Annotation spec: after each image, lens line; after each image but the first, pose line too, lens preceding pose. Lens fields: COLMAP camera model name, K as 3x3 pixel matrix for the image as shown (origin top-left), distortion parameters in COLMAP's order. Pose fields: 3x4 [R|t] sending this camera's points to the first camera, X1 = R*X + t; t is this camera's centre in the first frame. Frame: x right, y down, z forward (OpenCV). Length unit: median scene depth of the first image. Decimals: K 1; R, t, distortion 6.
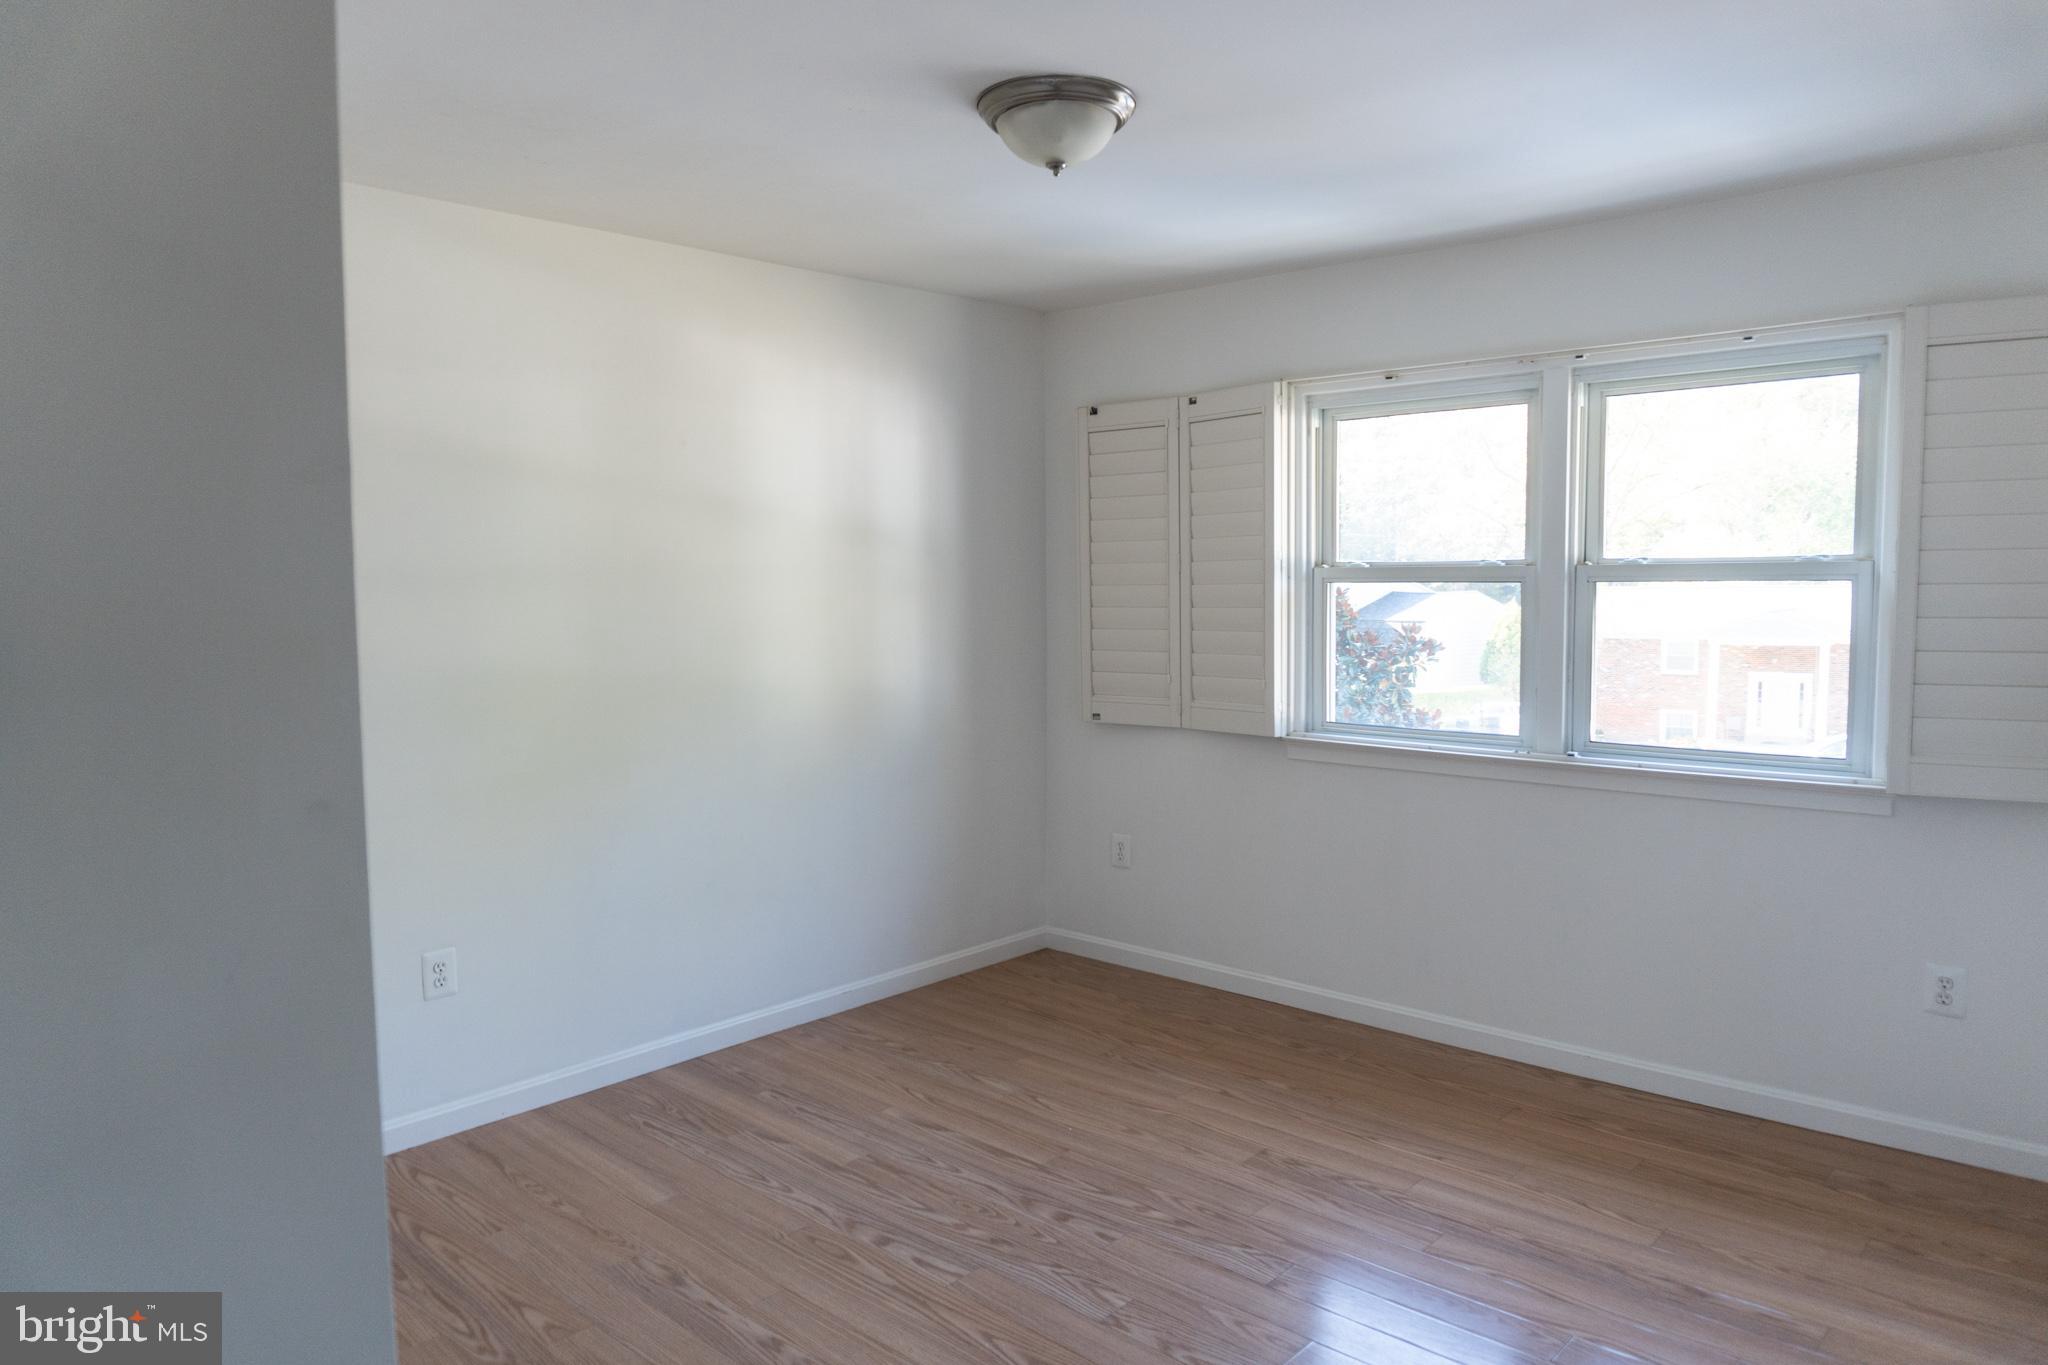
lens RADIAL K [[1402.0, 0, 1024.0], [0, 1402.0, 682.5], [0, 0, 1]] dist [0.071682, 0.000208]
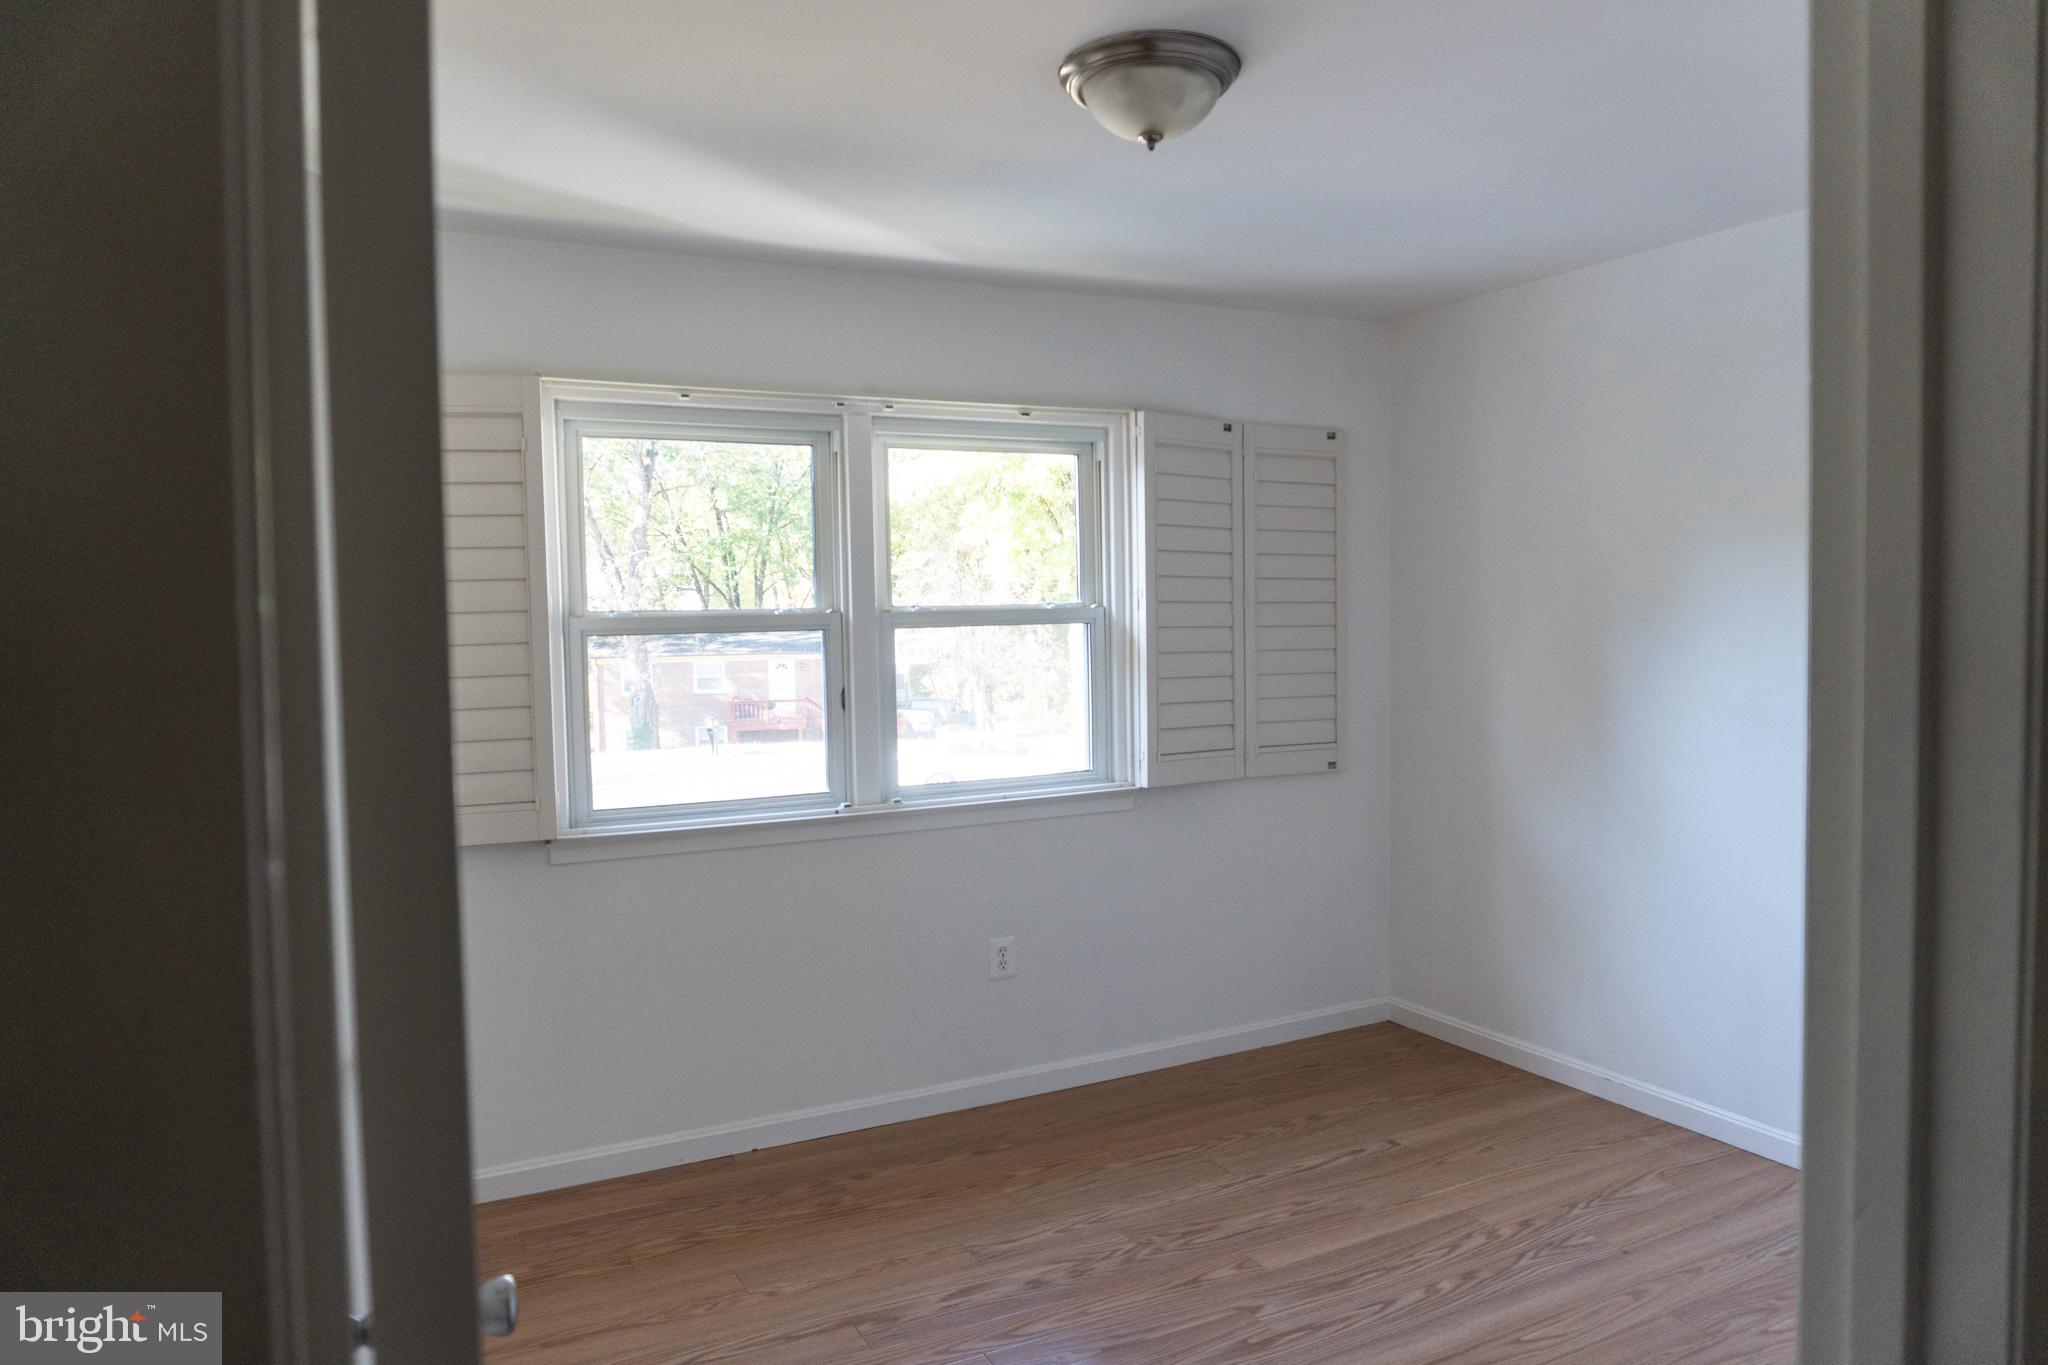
lens RADIAL K [[1585.5, 0, 1024.0], [0, 1585.5, 682.5], [0, 0, 1]] dist [-0.000551, 0.000021]
pose [[0.300475, -0.045281, 0.952714, -0.657575], [0.092435, 0.995553, 0.018164, -0.044854], [-0.949300, 0.082606, 0.303324, 0.577505]]
